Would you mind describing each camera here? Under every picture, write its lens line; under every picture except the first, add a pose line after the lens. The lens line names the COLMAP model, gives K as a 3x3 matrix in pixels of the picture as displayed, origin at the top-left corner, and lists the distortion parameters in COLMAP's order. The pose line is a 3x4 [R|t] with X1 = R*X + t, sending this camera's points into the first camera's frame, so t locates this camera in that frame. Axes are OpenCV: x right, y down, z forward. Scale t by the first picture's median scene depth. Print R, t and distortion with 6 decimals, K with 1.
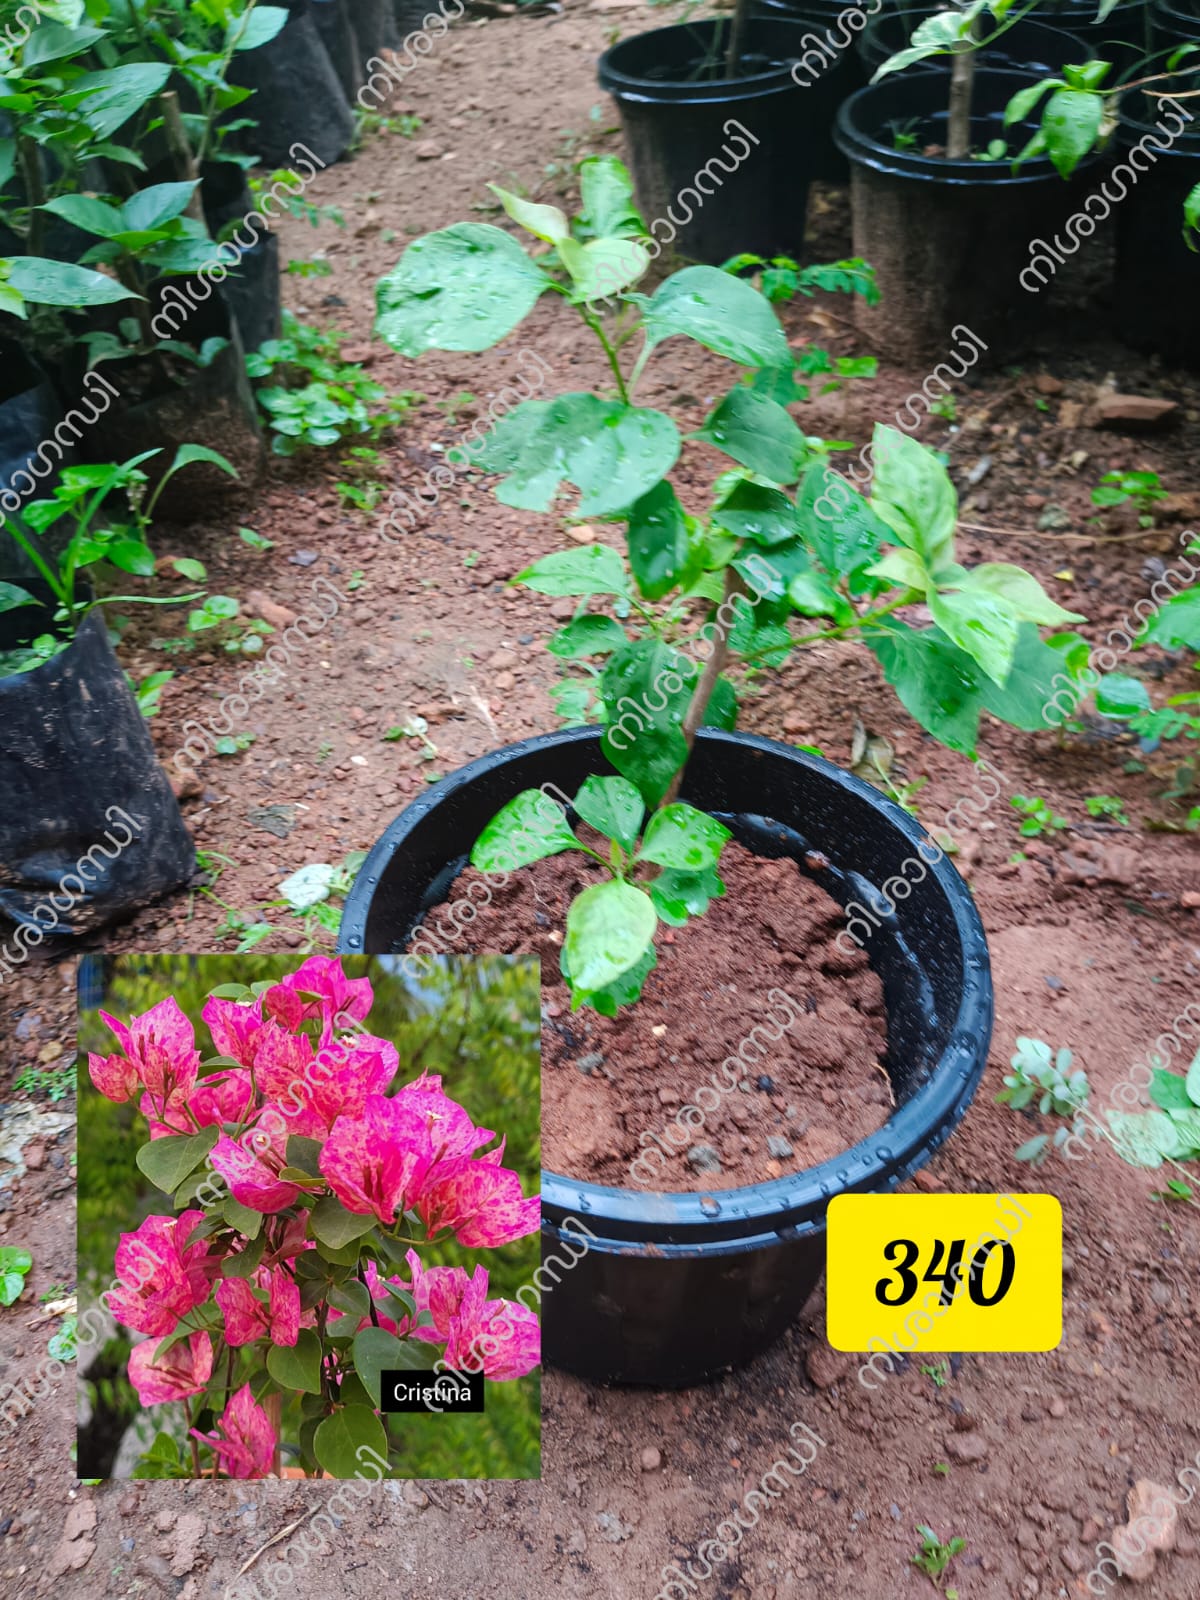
lens RADIAL K [[1267.5, 0, 573.8], [0, 1267.5, 748.4], [0, 0, 1]] dist [-0.031344, 0.000356]
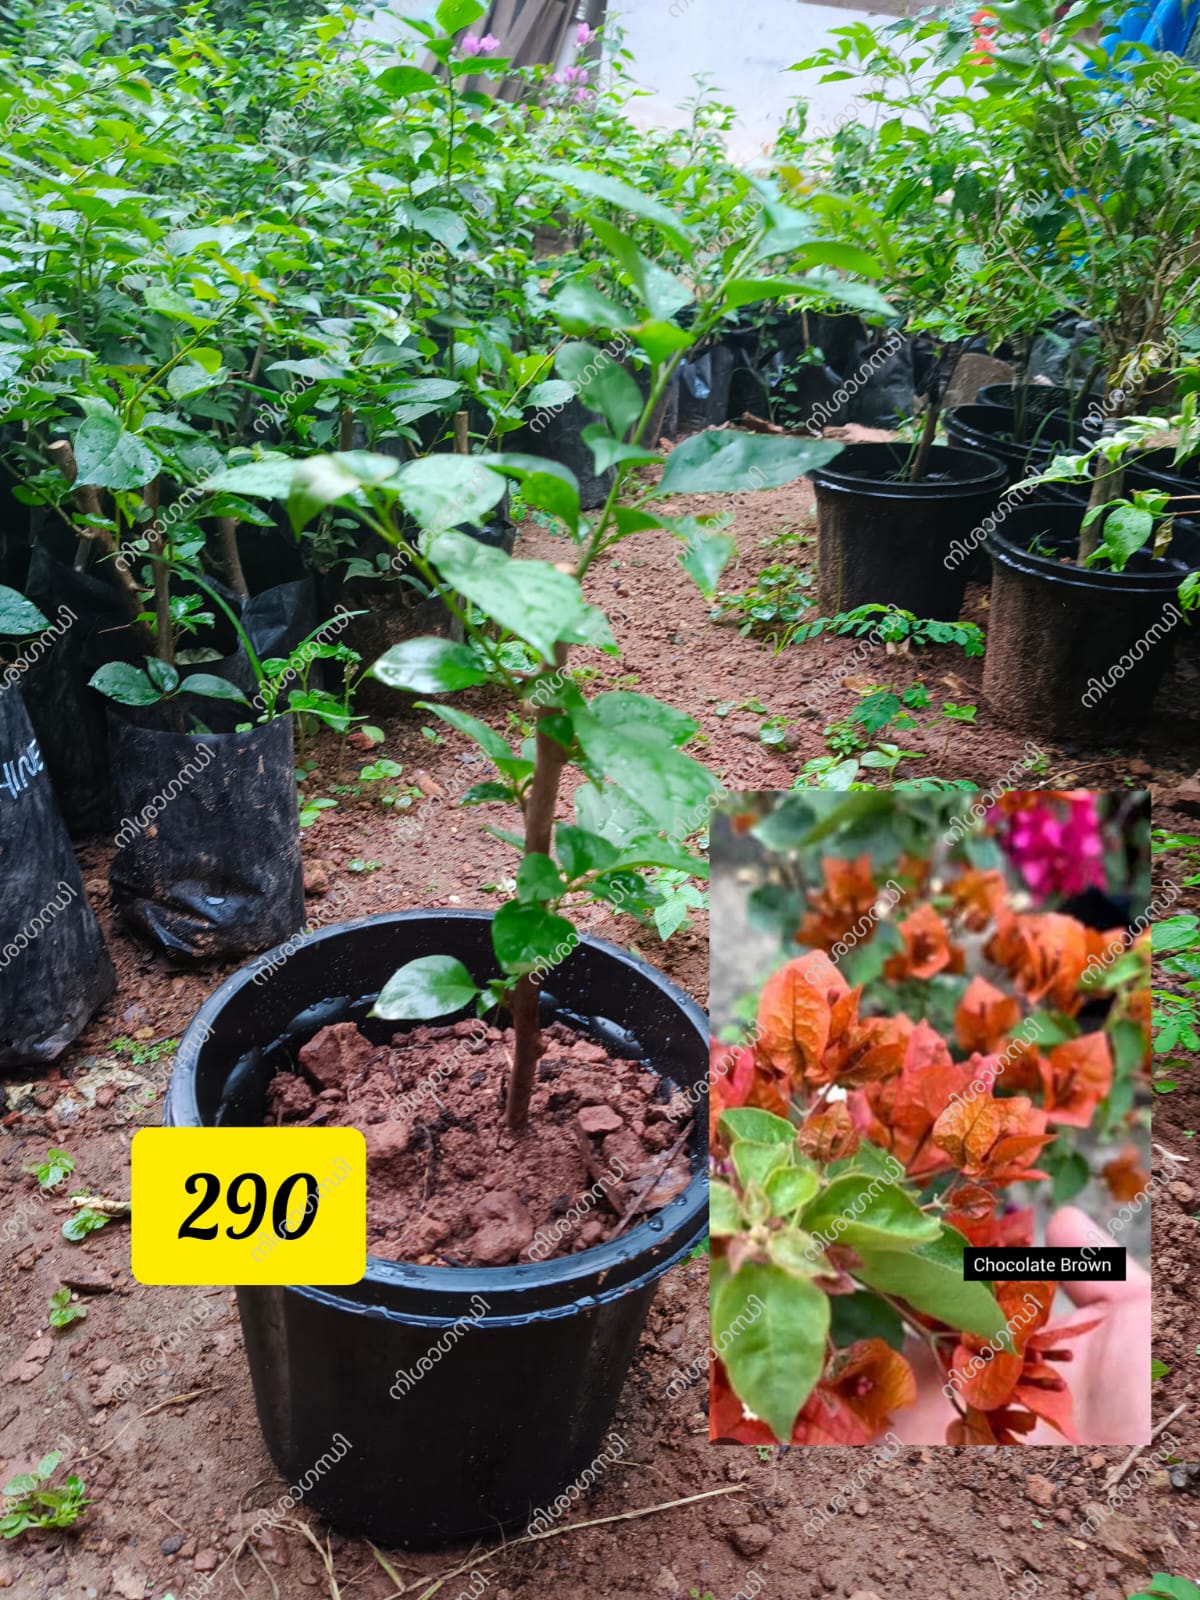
lens RADIAL K [[1251.2, 0, 596.3], [0, 1251.2, 751.2], [0, 0, 1]] dist [0.007999, -0.076843]
pose [[0.963967, 0.199774, -0.175668, 0.119692], [-0.242334, 0.931842, -0.270081, 0.139700], [0.109739, 0.302920, 0.946677, -0.140065]]
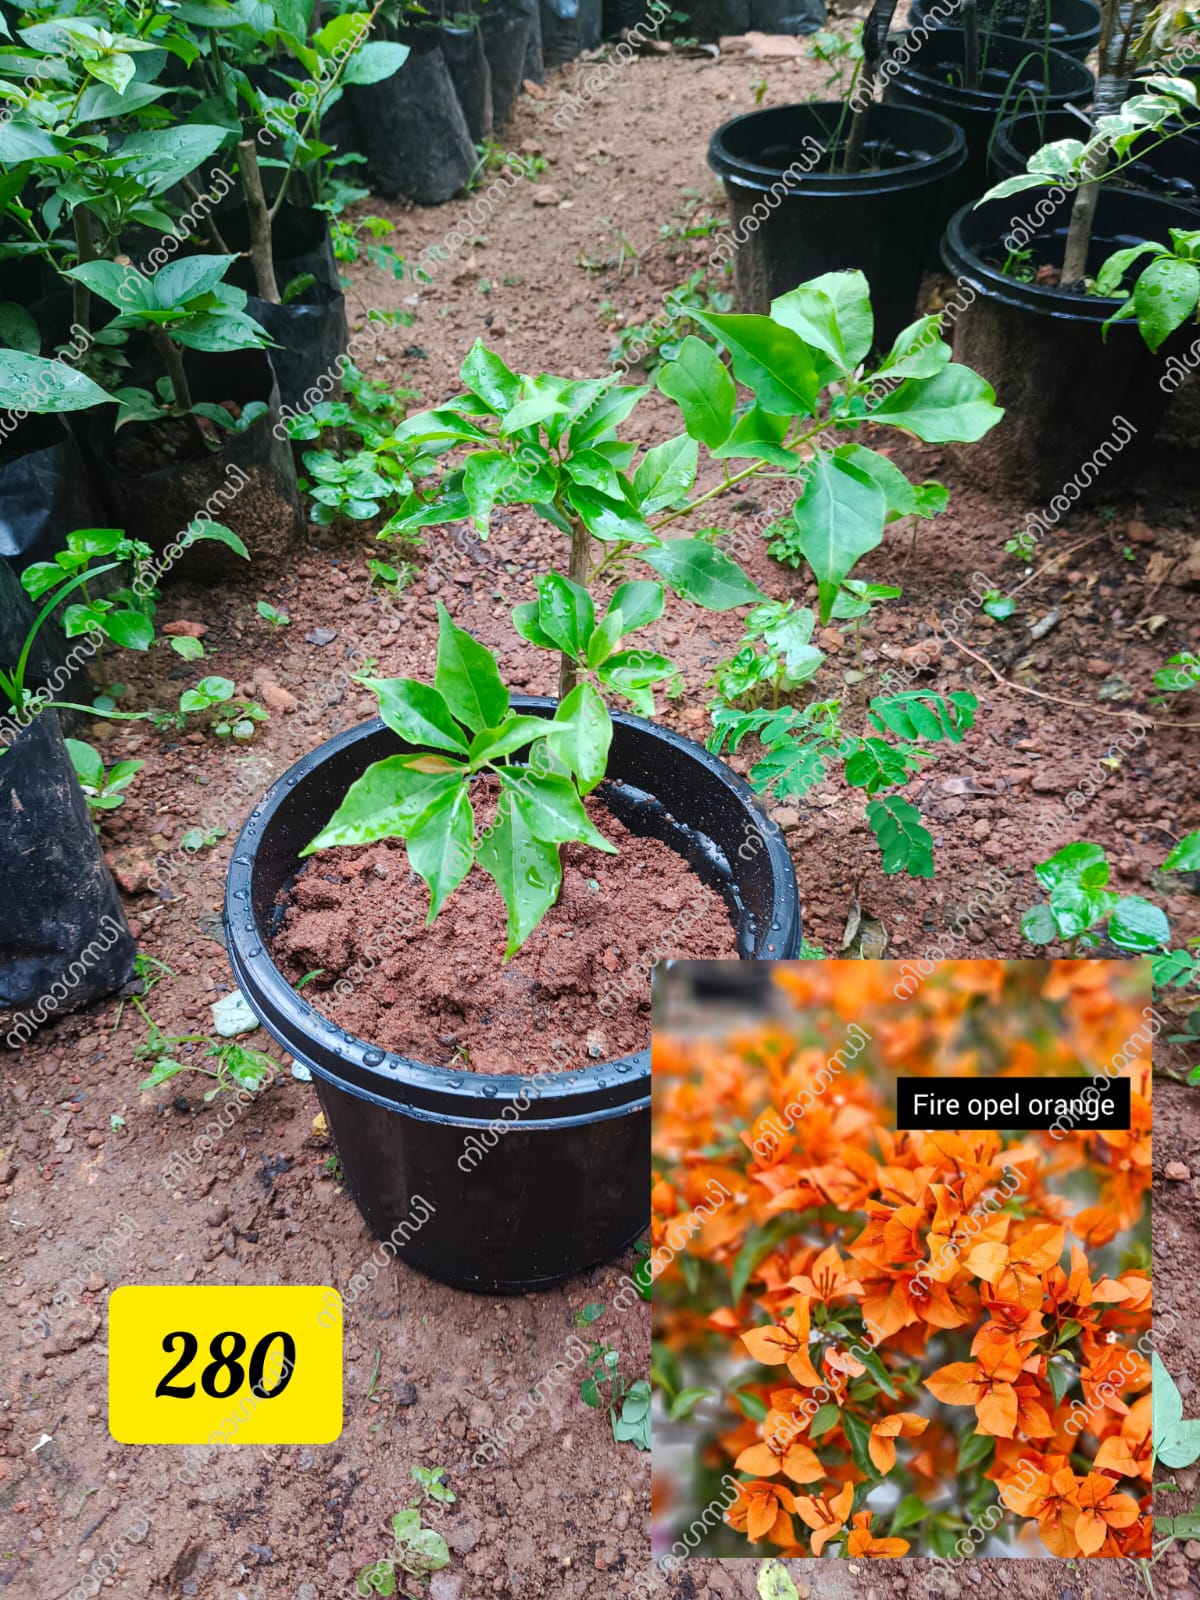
lens RADIAL K [[1251.2, 0, 596.3], [0, 1251.2, 751.2], [0, 0, 1]] dist [0.007999, -0.076843]
pose [[0.989277, 0.129671, -0.067203, 0.071096], [-0.129446, 0.991556, 0.007712, -0.097035], [0.067635, 0.001070, 0.997710, 0.054730]]
